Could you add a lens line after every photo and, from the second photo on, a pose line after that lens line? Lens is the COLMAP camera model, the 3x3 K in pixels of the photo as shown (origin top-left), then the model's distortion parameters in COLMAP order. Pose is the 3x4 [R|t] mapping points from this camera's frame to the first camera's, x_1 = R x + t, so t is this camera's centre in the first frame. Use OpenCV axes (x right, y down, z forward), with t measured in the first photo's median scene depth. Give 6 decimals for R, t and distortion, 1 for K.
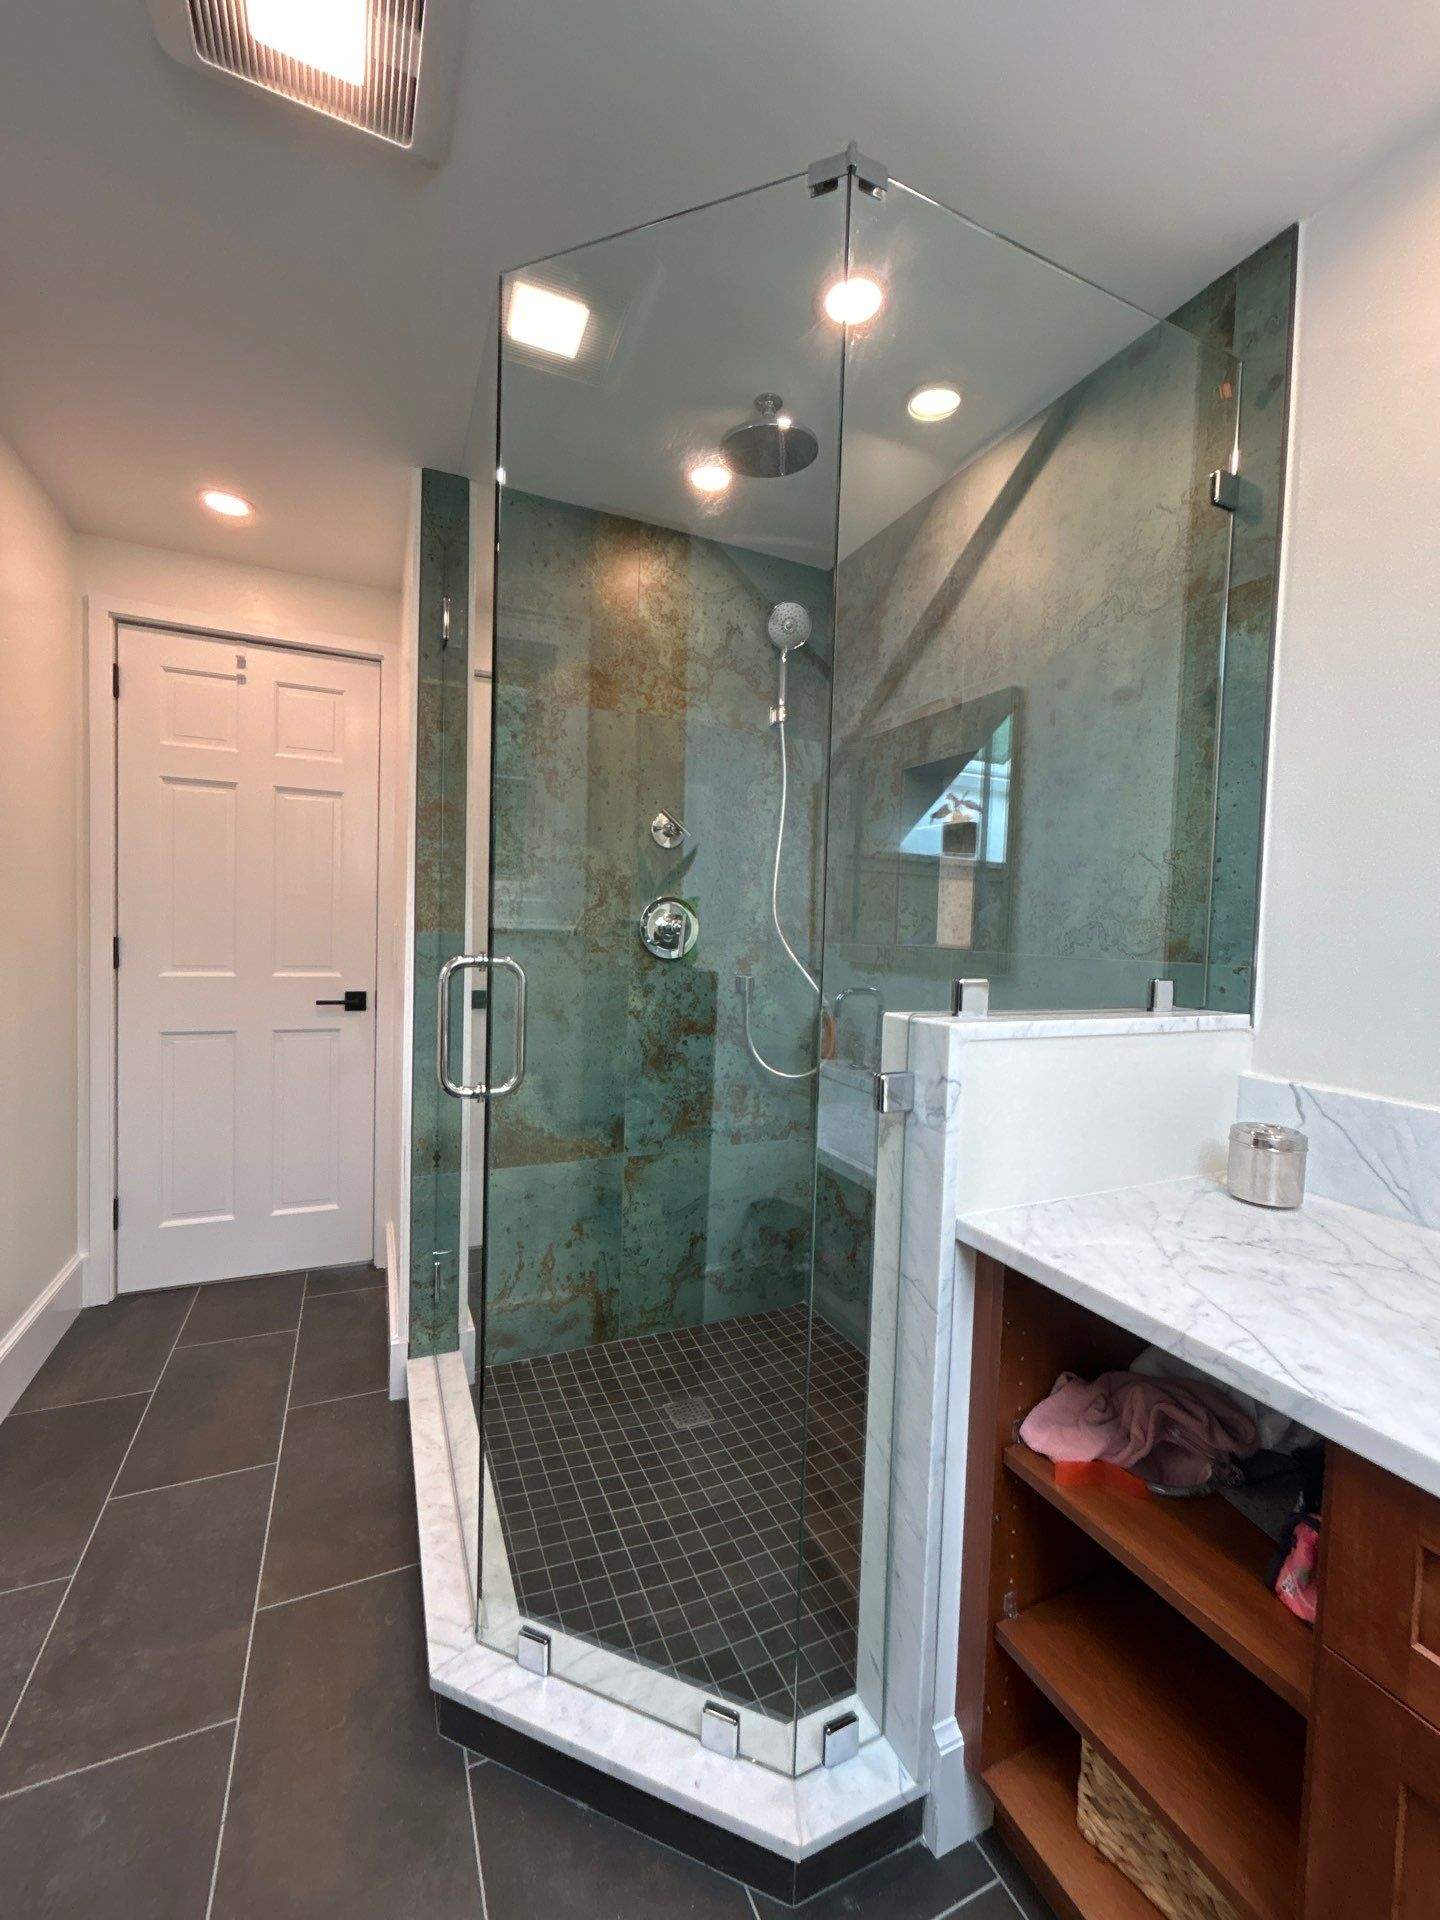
lens RADIAL K [[780.7, 0, 719.5], [0, 780.7, 957.6], [0, 0, 1]] dist [-0.003747, 0.001646]
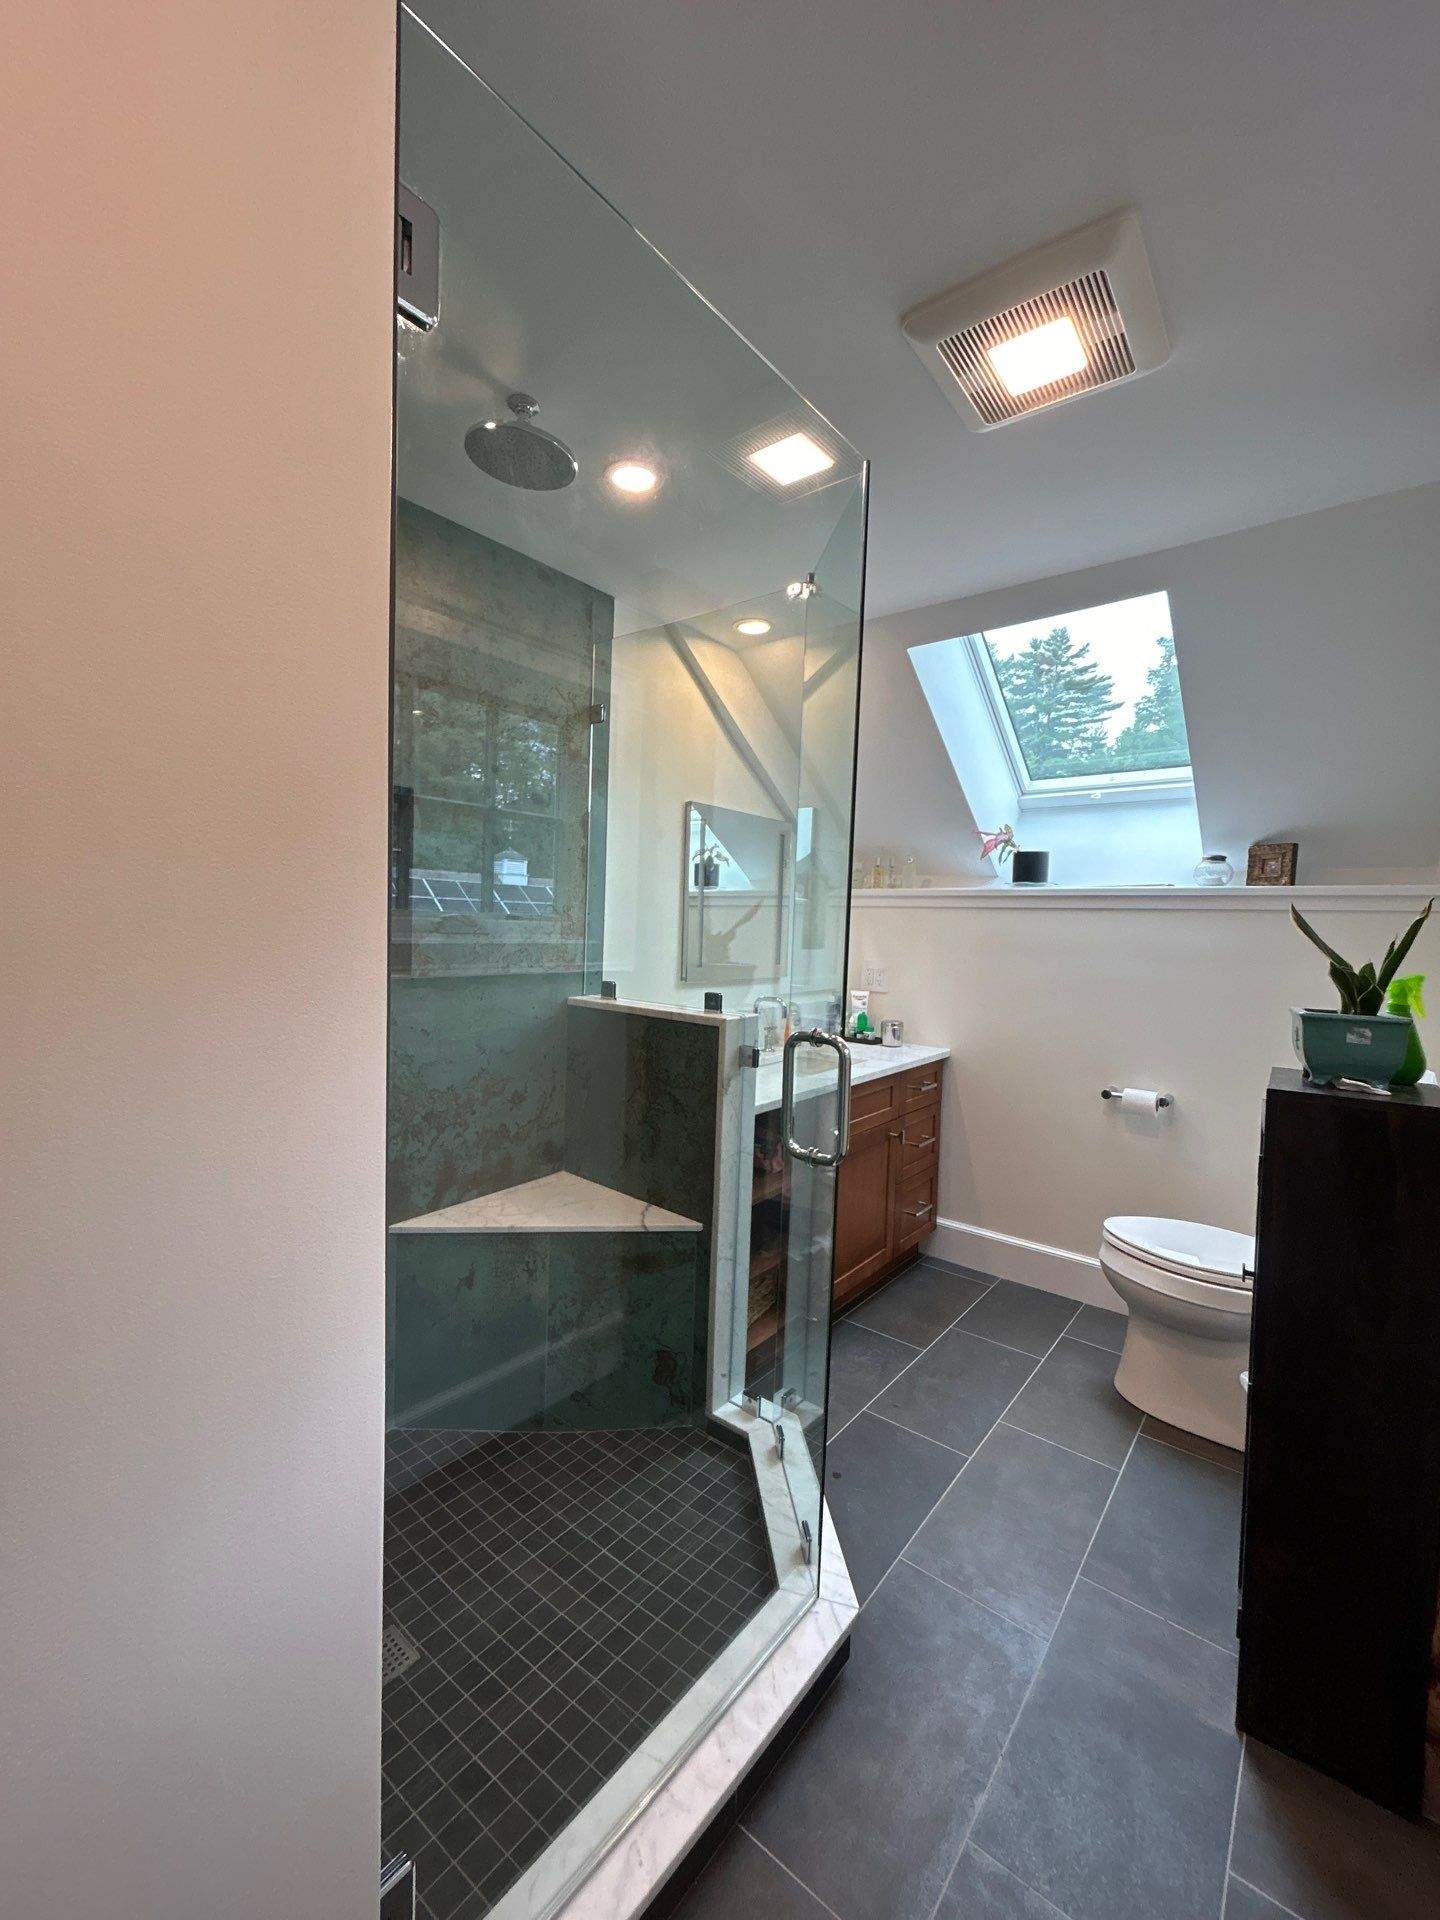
lens RADIAL K [[780.7, 0, 728.1], [0, 780.7, 954.8], [0, 0, 1]] dist [-0.003747, 0.001646]
pose [[-0.453440, -0.084474, 0.887275, -0.975584], [-0.015212, 0.996087, 0.087060, -0.163823], [-0.891157, 0.025979, -0.452950, 1.306010]]
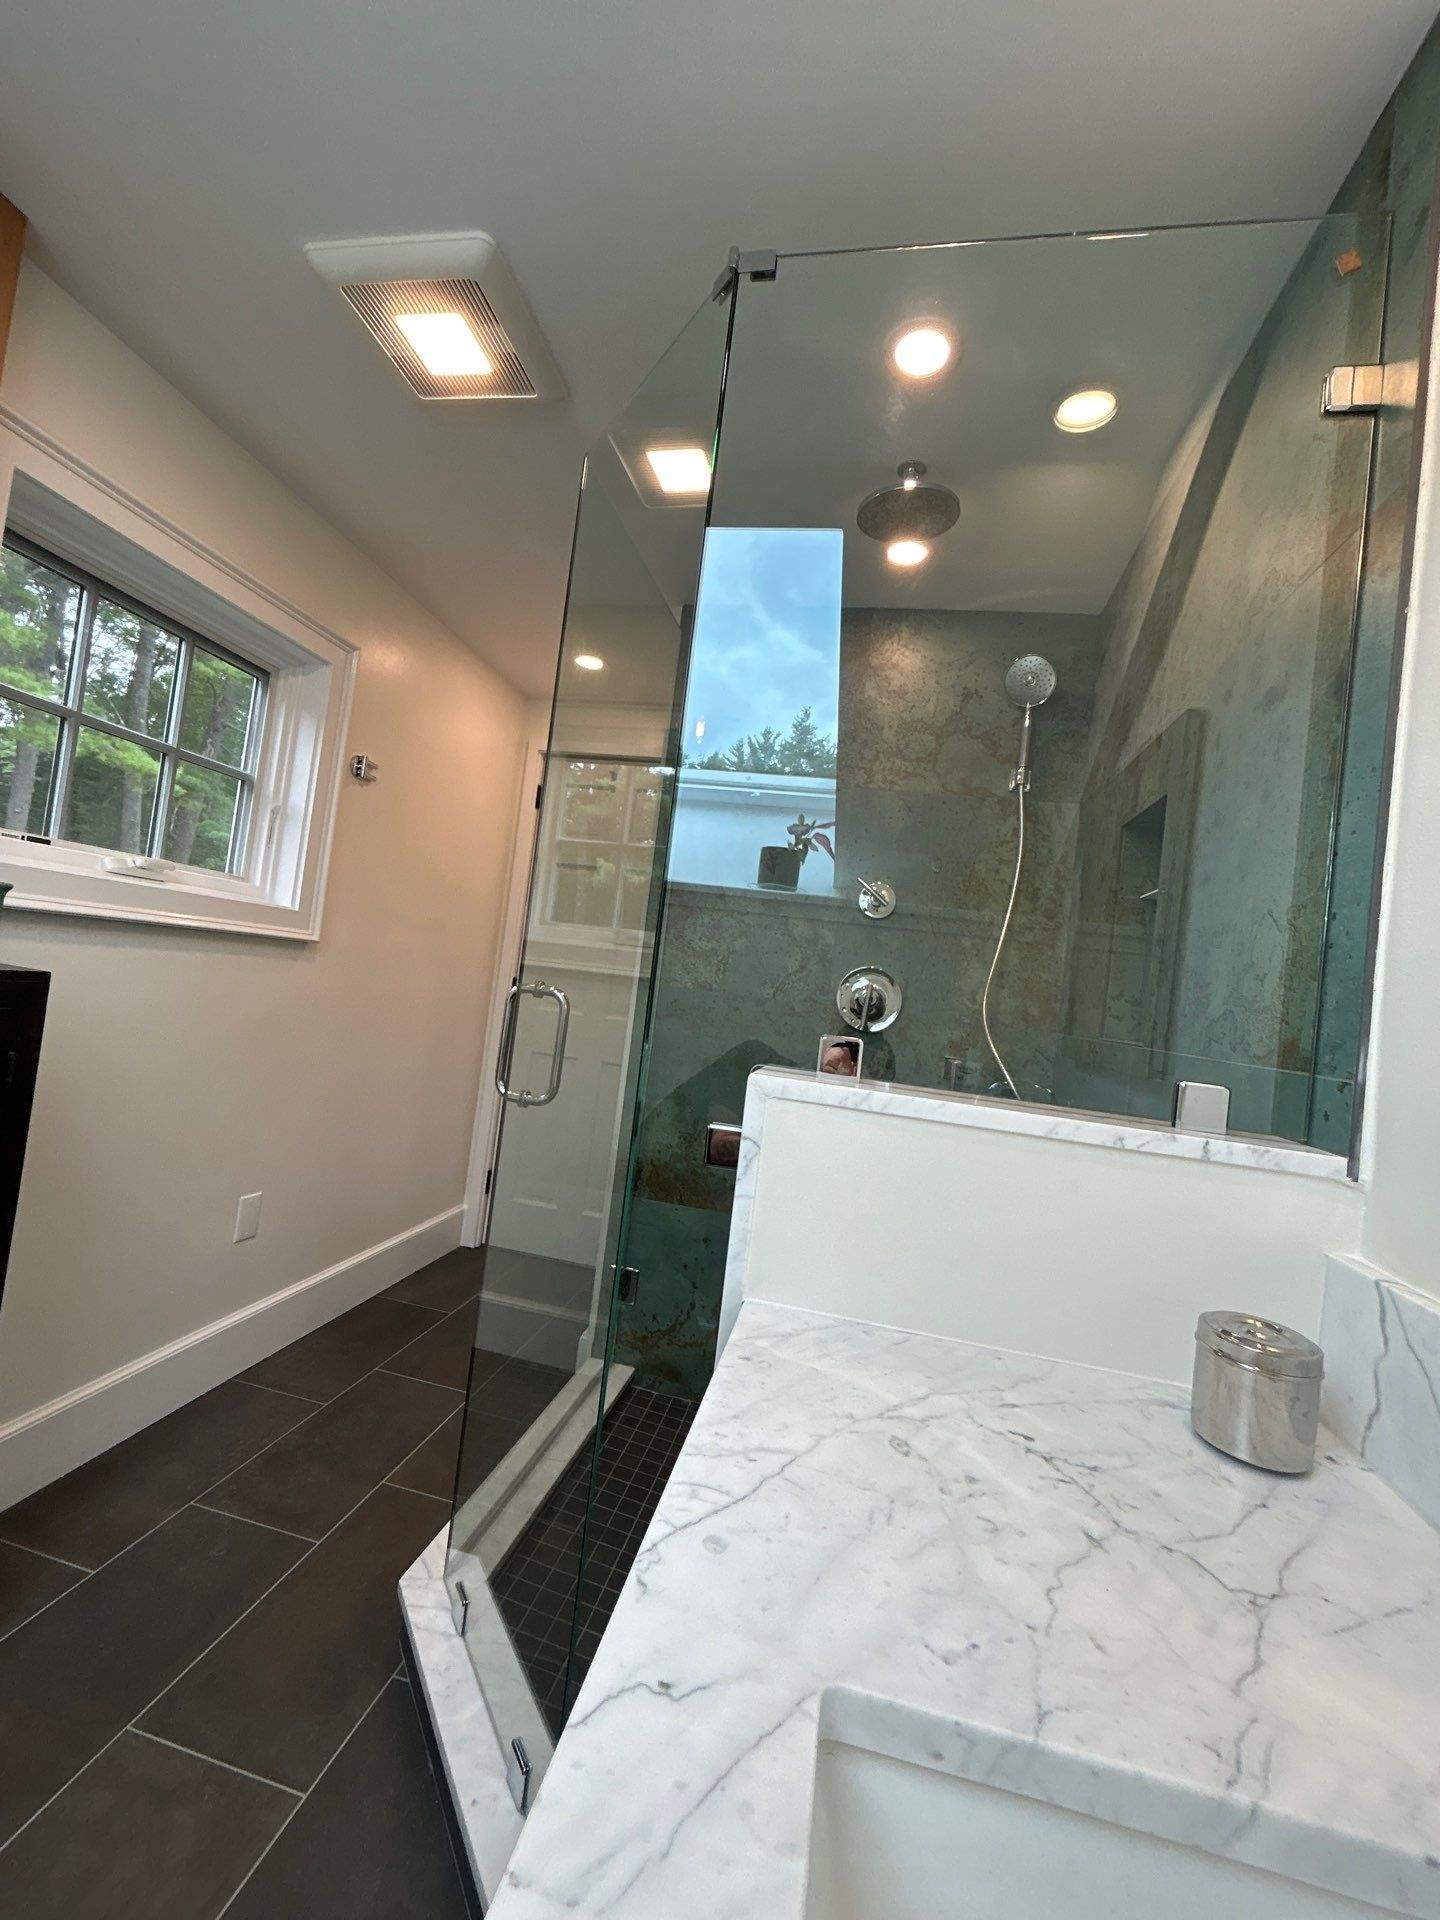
lens RADIAL K [[780.7, 0, 720.5], [0, 780.7, 957.3], [0, 0, 1]] dist [-0.003747, 0.001646]
pose [[0.806744, 0.044762, -0.589203, 0.516820], [-0.117043, 0.989475, -0.085086, 0.020754], [0.579194, 0.137605, 0.803492, 0.152137]]
